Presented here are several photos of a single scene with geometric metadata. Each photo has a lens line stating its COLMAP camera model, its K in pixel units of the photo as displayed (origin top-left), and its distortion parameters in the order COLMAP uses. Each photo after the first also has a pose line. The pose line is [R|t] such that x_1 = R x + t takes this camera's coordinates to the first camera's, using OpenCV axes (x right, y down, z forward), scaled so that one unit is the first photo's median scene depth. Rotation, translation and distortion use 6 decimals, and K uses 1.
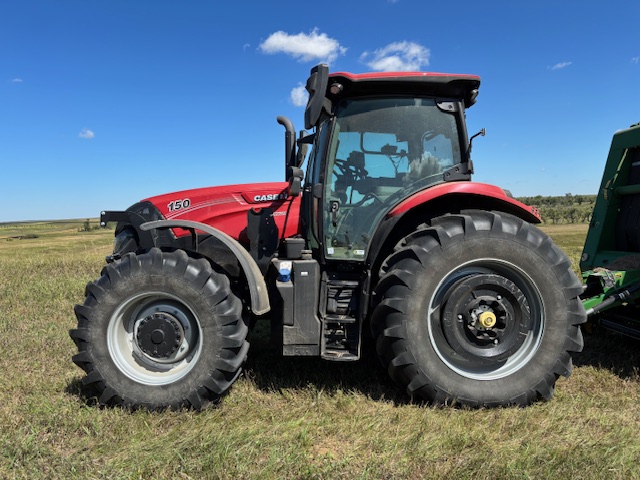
lens RADIAL K [[496.1, 0, 321.9], [0, 496.1, 241.5], [0, 0, 1]] dist [0.024506, -0.041853]
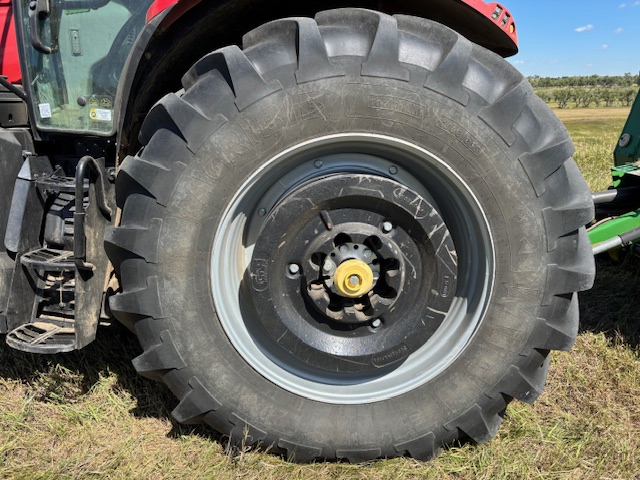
lens RADIAL K [[496.1, 0, 322.0], [0, 496.1, 238.7], [0, 0, 1]] dist [0.024506, -0.041853]
pose [[0.997425, 0.032953, -0.063692, 0.328313], [-0.017472, 0.973072, 0.229839, 0.025014], [0.069551, -0.228134, 0.971142, 0.581348]]
